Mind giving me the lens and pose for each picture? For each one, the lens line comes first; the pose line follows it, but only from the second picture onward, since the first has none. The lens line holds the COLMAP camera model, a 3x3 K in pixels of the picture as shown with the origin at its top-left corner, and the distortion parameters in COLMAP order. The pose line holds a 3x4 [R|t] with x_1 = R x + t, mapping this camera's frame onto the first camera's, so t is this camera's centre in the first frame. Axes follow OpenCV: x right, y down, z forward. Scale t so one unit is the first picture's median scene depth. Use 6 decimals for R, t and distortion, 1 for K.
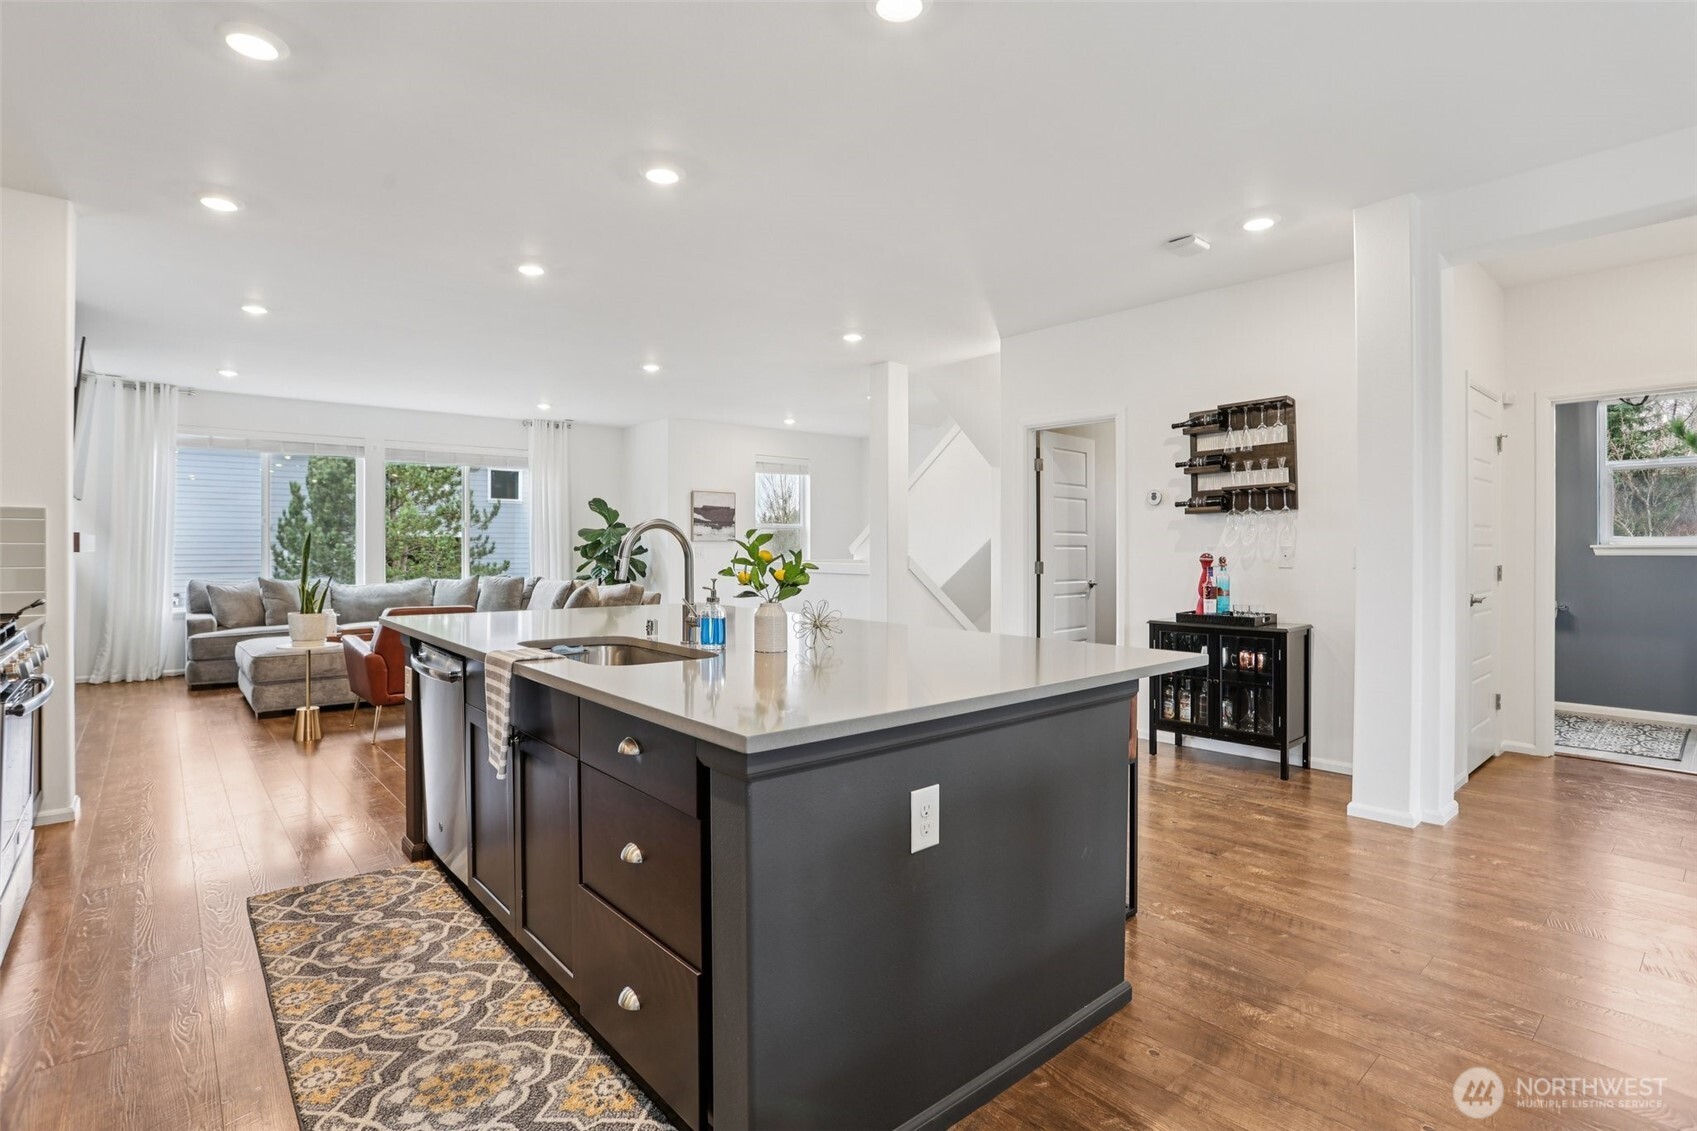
lens RADIAL K [[852.1, 0, 885.3], [0, 852.1, 555.8], [0, 0, 1]] dist [-0.043974, 0.000868]
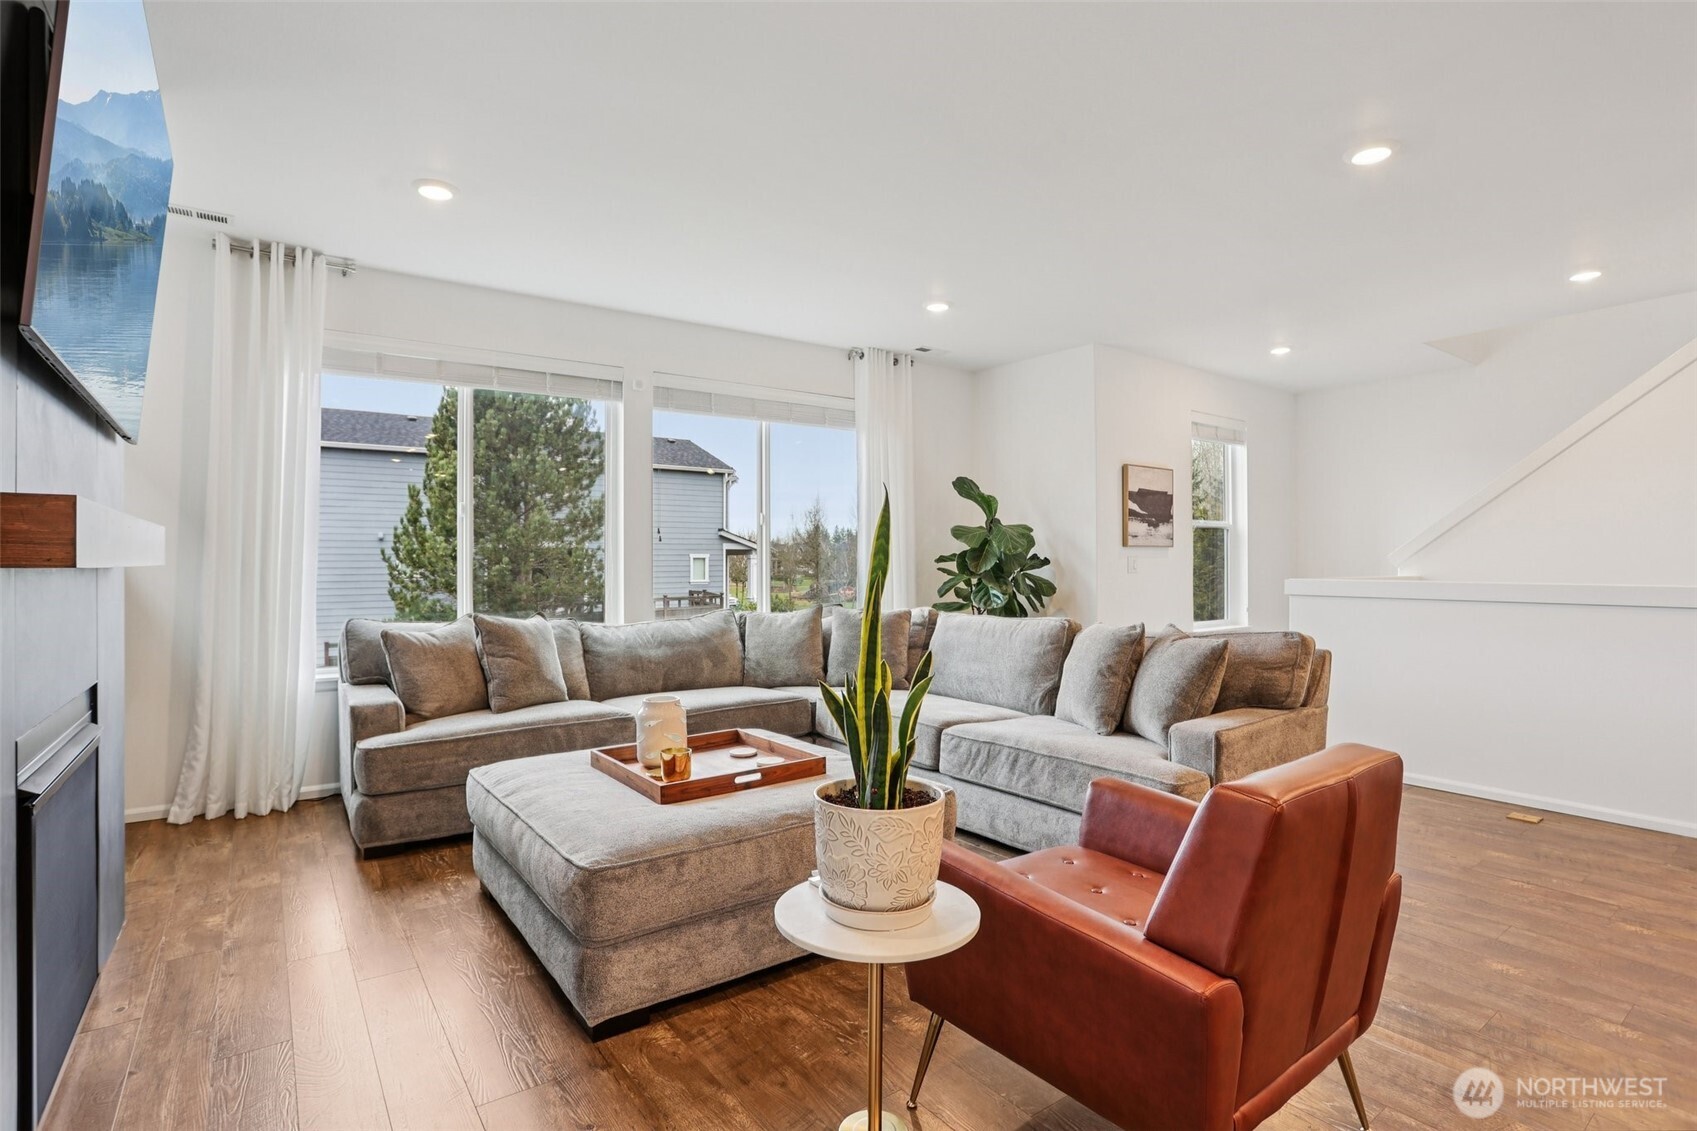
lens RADIAL K [[849.4, 0, 872.5], [0, 849.4, 566.7], [0, 0, 1]] dist [-0.058878, 0.000065]
pose [[0.996433, -0.001882, -0.084363, -0.404888], [0.001808, 0.999998, -0.000952, -0.002993], [0.084365, 0.000796, 0.996435, 0.438665]]
